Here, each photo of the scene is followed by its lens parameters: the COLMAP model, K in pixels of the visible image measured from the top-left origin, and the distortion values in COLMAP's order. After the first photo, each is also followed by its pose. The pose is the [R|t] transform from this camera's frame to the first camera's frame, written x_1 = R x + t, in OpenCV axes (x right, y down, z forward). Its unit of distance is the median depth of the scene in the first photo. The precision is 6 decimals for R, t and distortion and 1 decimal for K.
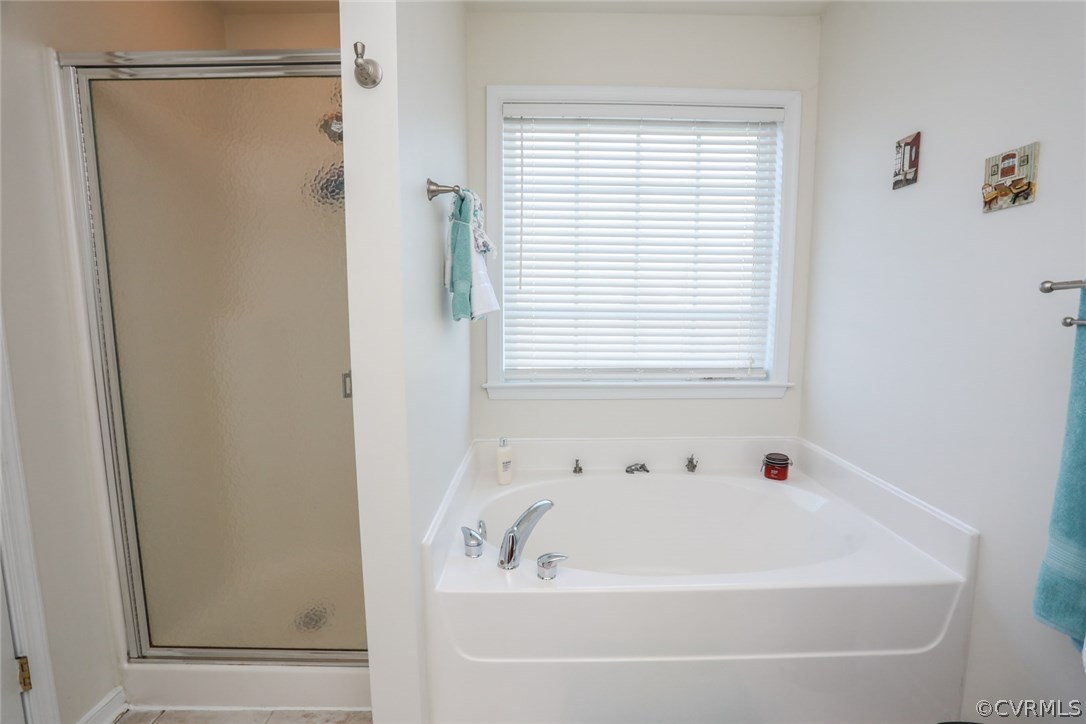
lens RADIAL K [[521.9, 0, 545.4], [0, 521.9, 362.0], [0, 0, 1]] dist [-0.065704, 0.026145]
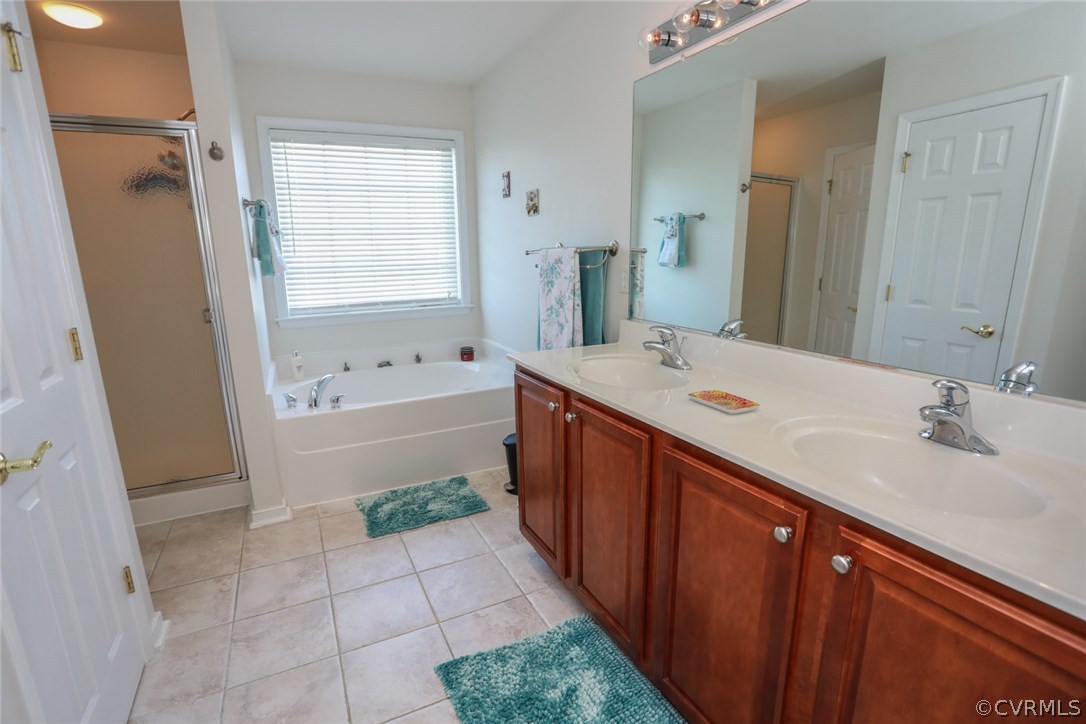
lens RADIAL K [[521.9, 0, 543.8], [0, 521.9, 366.0], [0, 0, 1]] dist [-0.065704, 0.026145]
pose [[0.898954, -0.112887, 0.423248, -0.066850], [0.068809, 0.990619, 0.118066, 0.056741], [-0.432606, -0.077012, 0.898288, -0.707499]]
